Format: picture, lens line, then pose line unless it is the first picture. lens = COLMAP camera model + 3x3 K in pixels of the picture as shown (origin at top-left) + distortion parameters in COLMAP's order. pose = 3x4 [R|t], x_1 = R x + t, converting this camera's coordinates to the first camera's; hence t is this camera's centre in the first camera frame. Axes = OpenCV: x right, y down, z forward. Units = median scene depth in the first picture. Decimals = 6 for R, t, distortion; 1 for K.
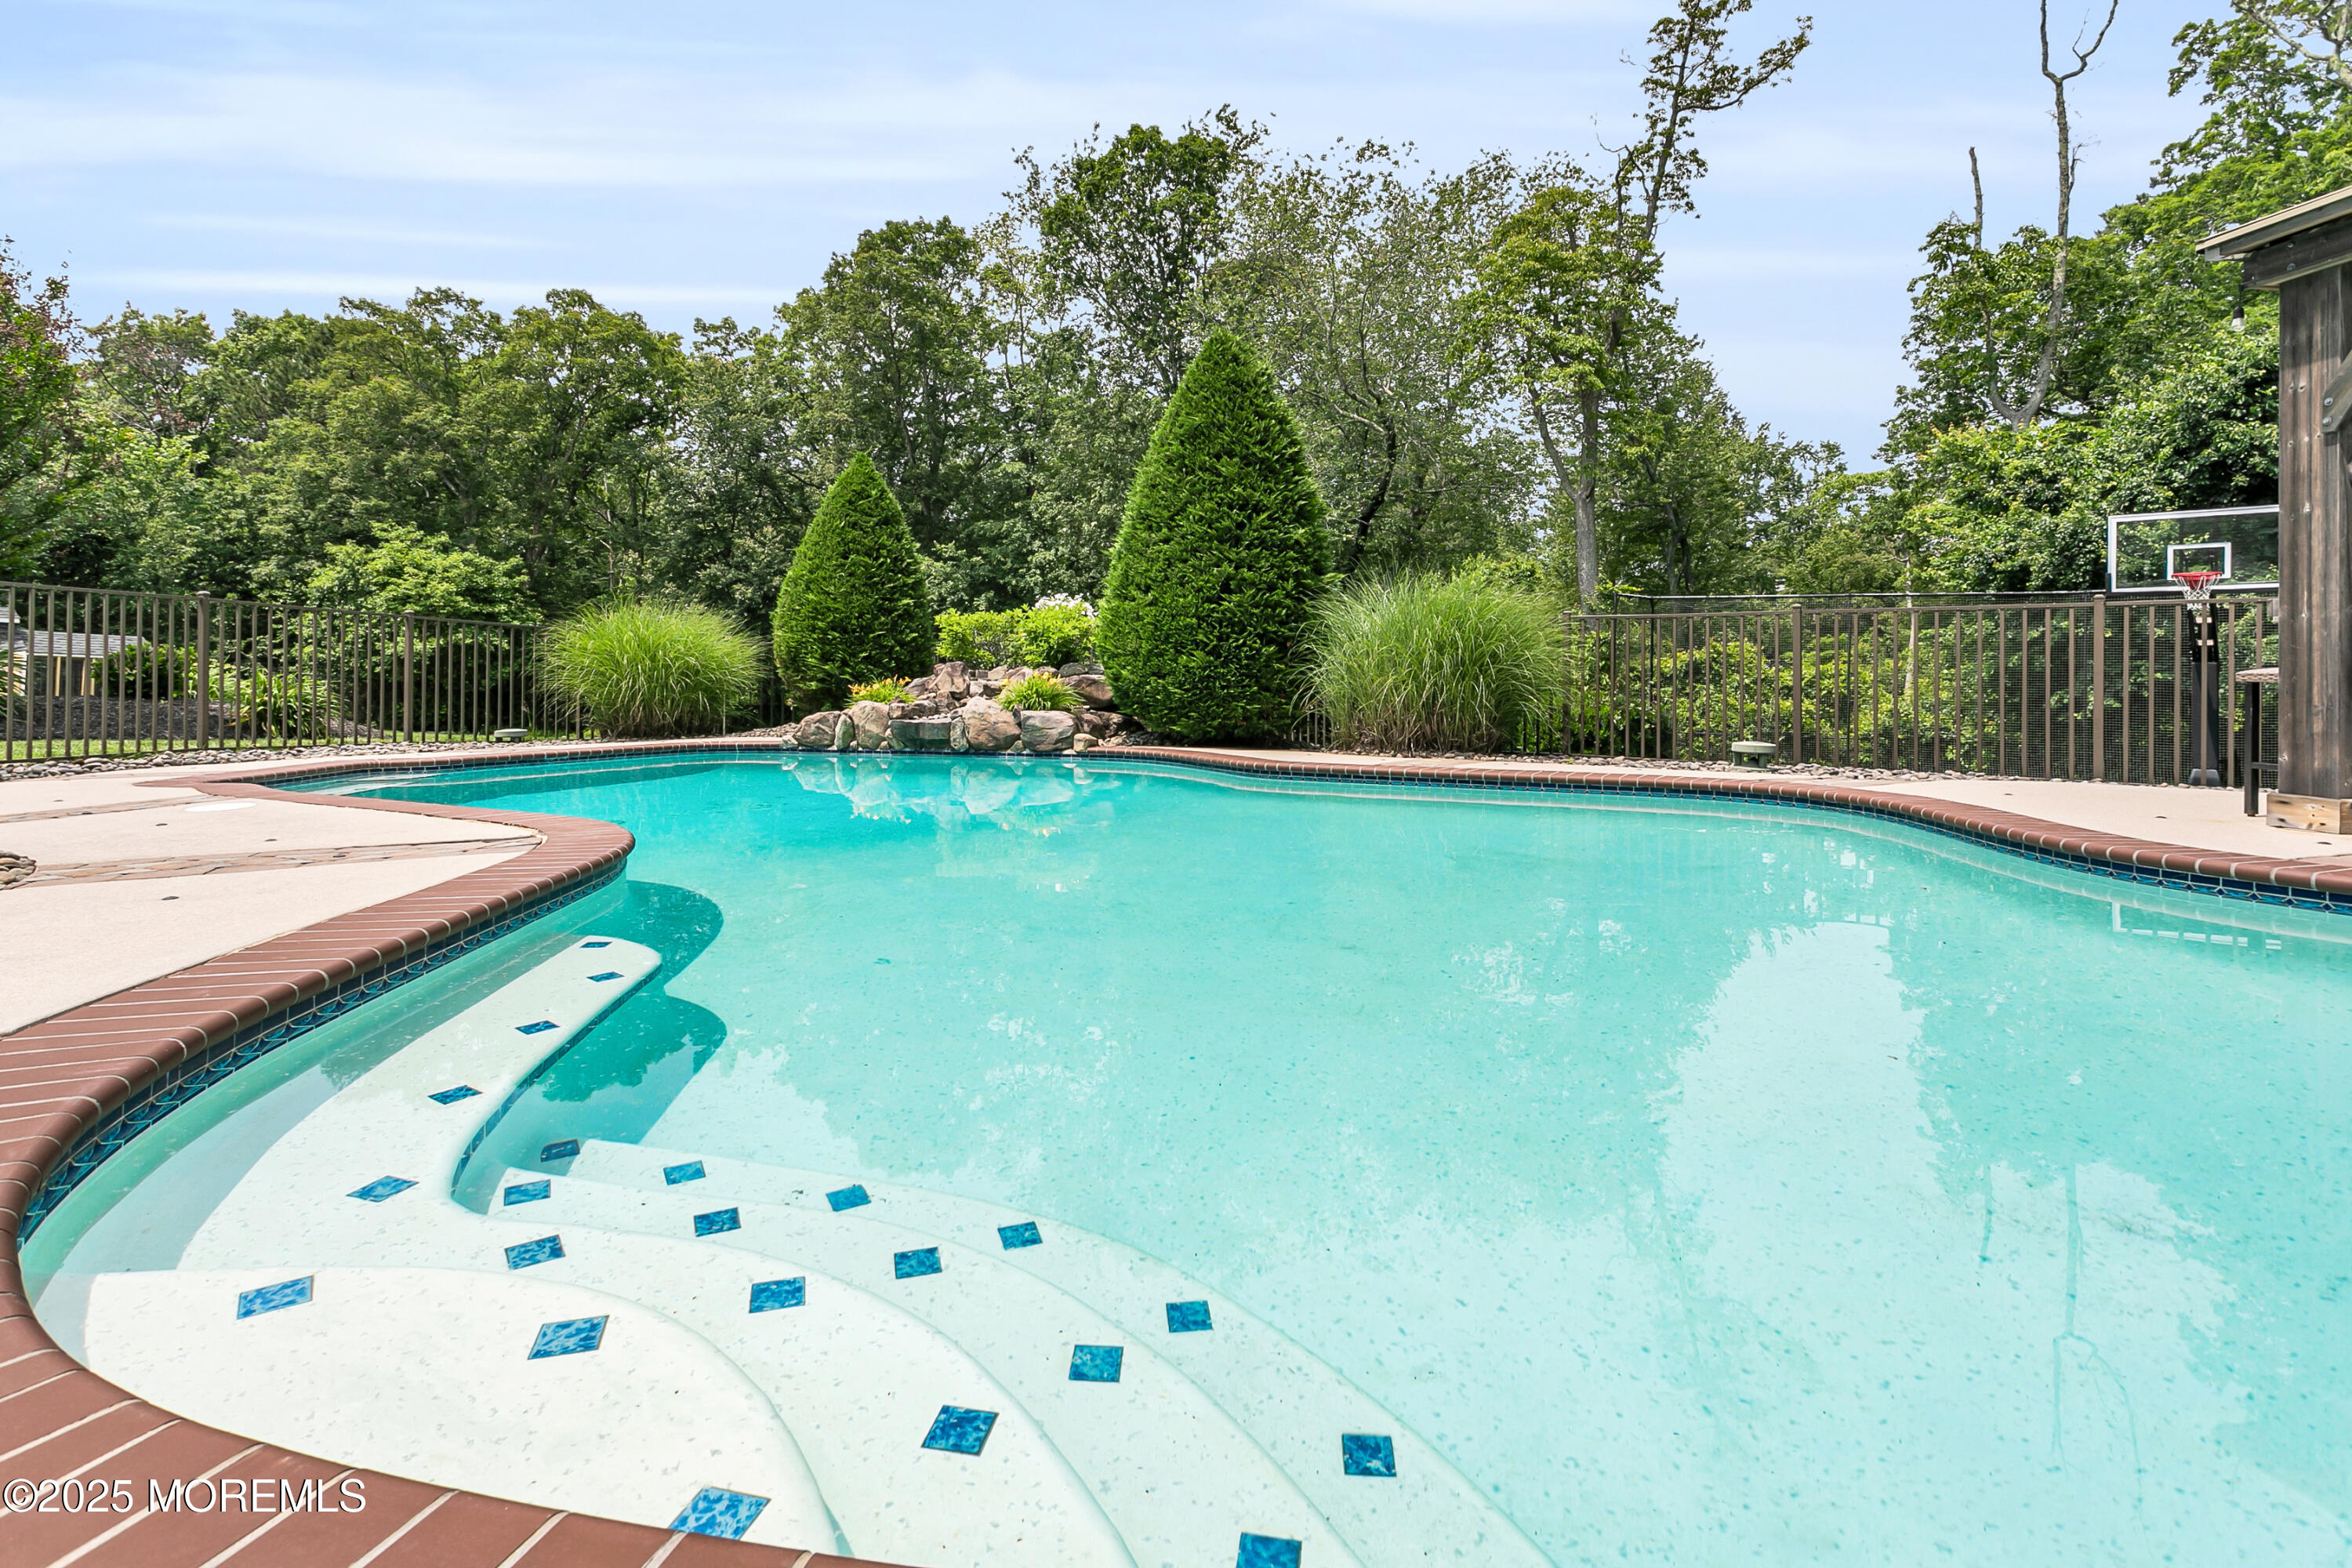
lens RADIAL K [[1160.4, 0, 1178.3], [0, 1160.4, 659.7], [0, 0, 1]] dist [0.013166, 0.000580]
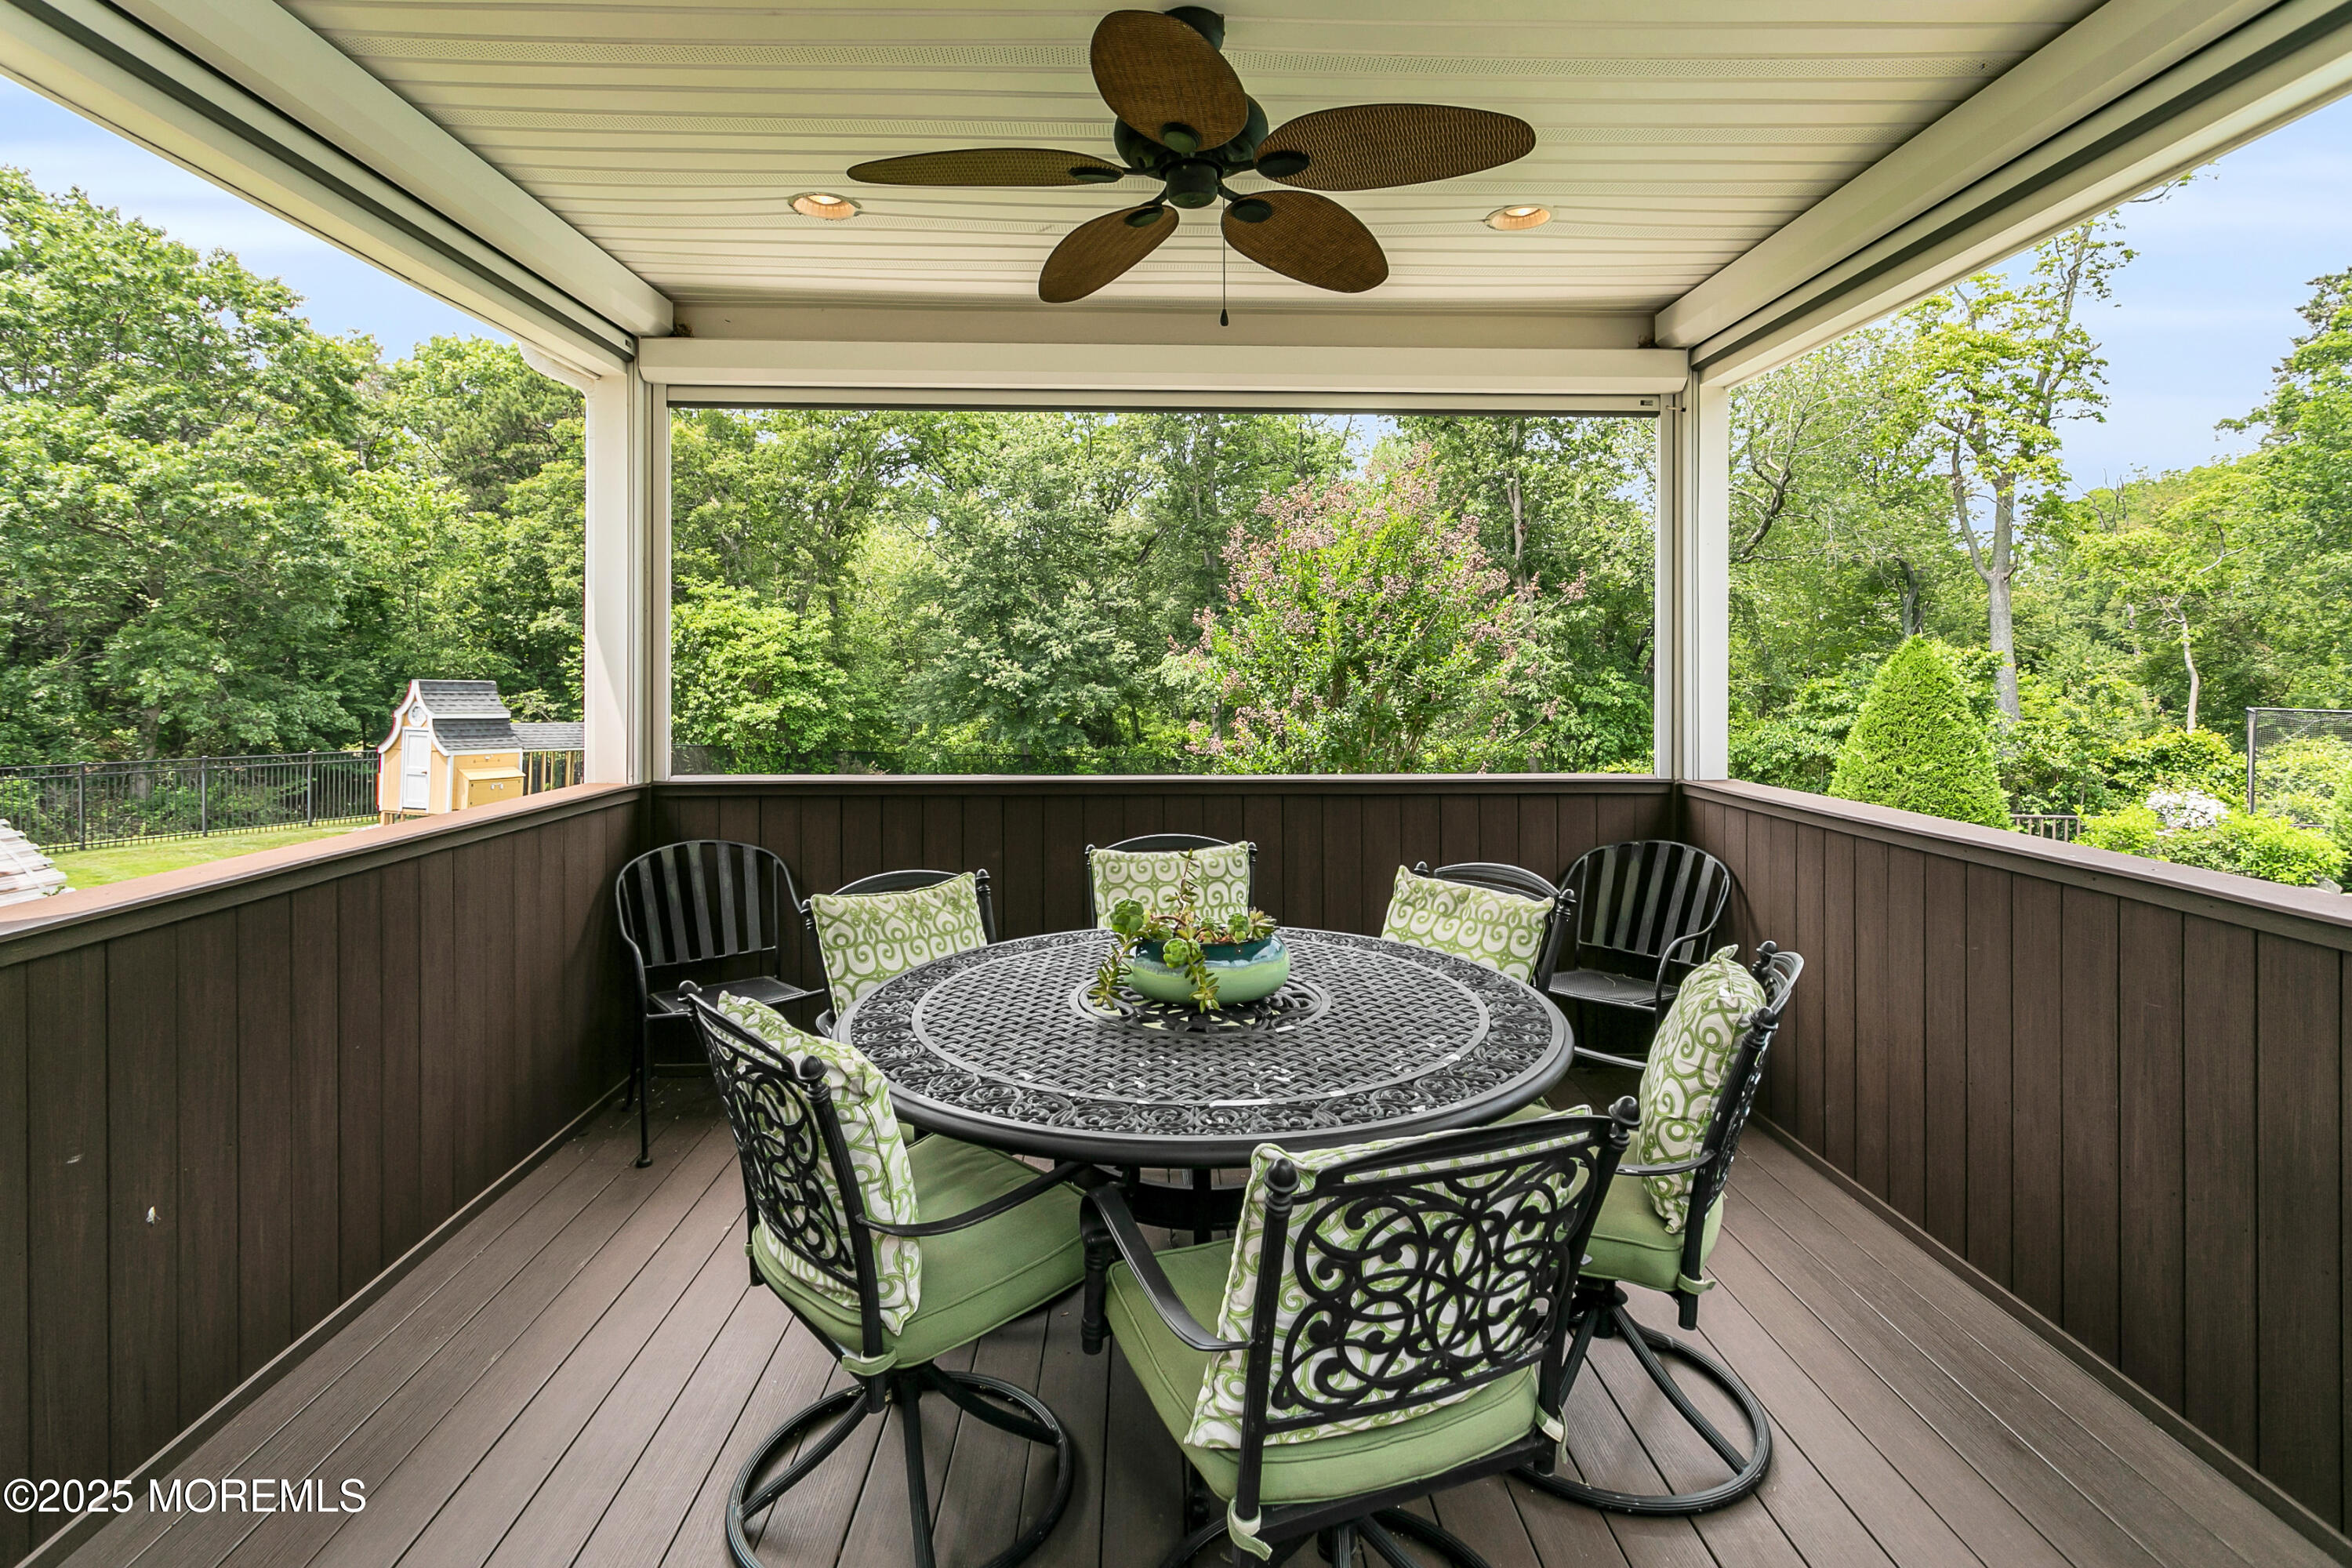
lens RADIAL K [[1157.7, 0, 1179.5], [0, 1157.7, 677.1], [0, 0, 1]] dist [0.001219, 0.001396]
pose [[0.997931, 0.000799, 0.064282, -0.346082], [-0.002283, 0.999732, 0.023018, -0.058727], [-0.064246, -0.023117, 0.997666, 0.021623]]
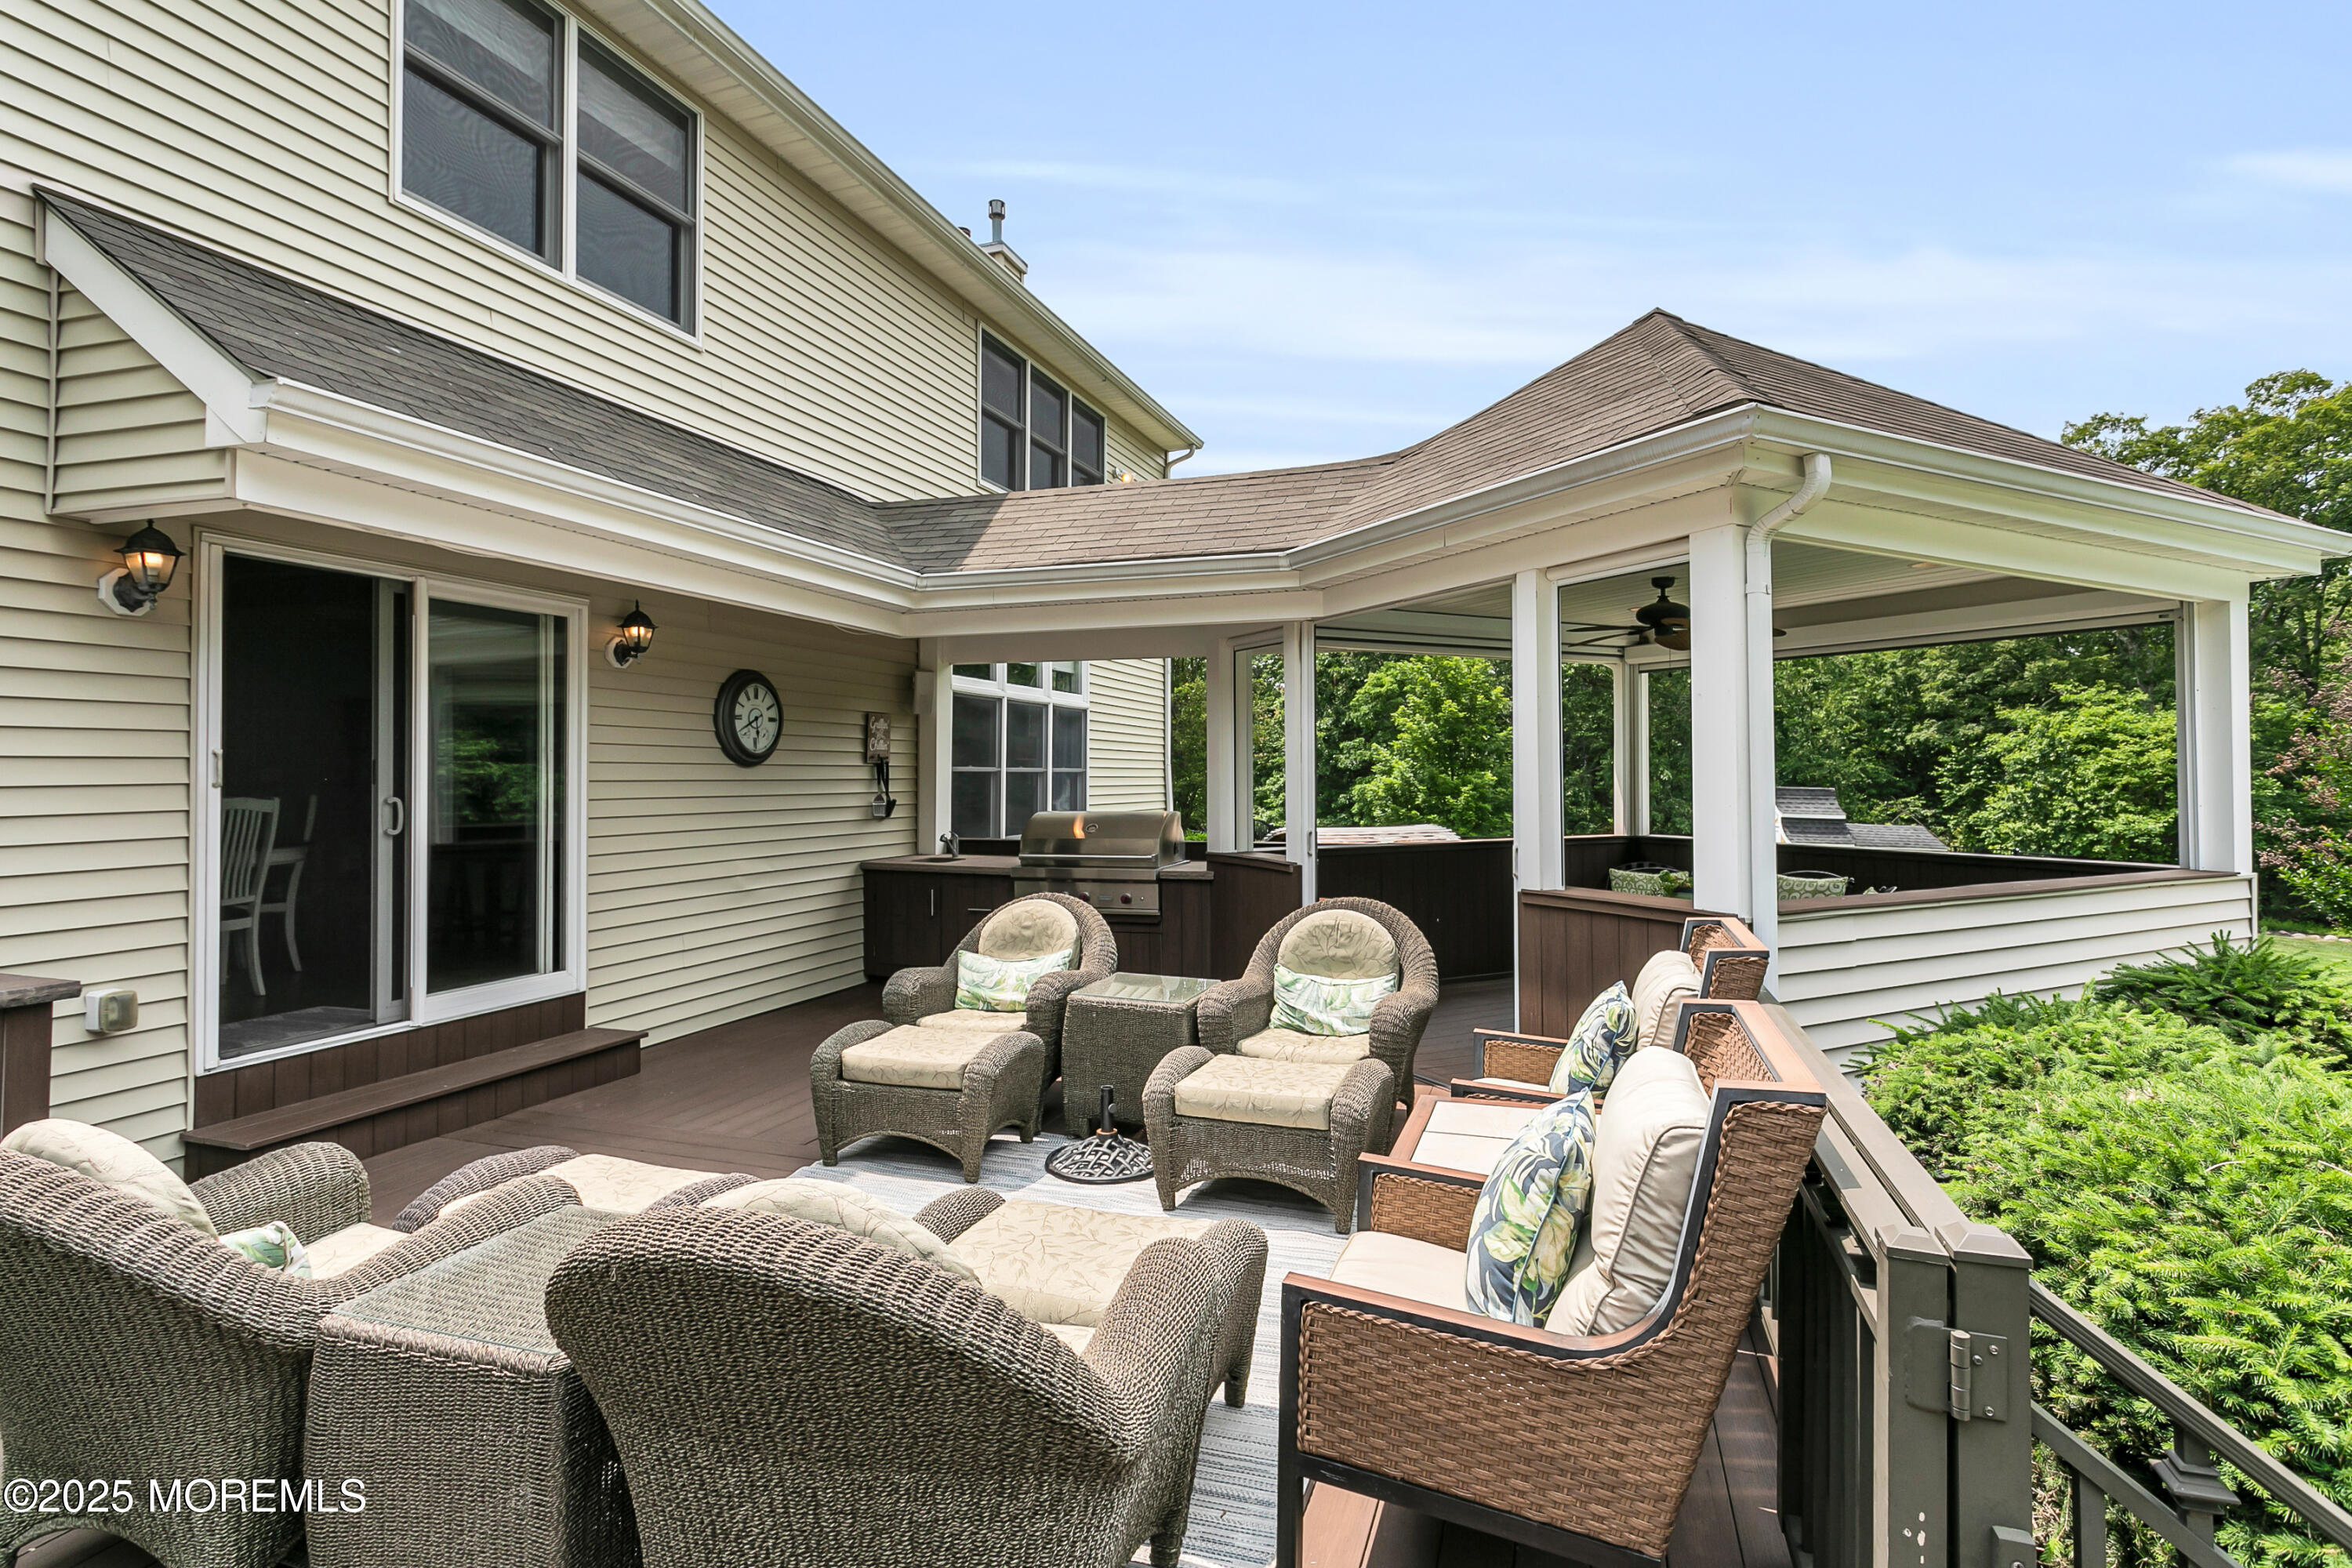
lens RADIAL K [[1148.3, 0, 1172.4], [0, 1148.3, 757.3], [0, 0, 1]] dist [0.002126, 0.001365]
pose [[0.479318, -0.011243, -0.877569, -0.217129], [0.013305, 0.999896, -0.005543, -0.063583], [0.877540, -0.009020, 0.479418, -0.076378]]
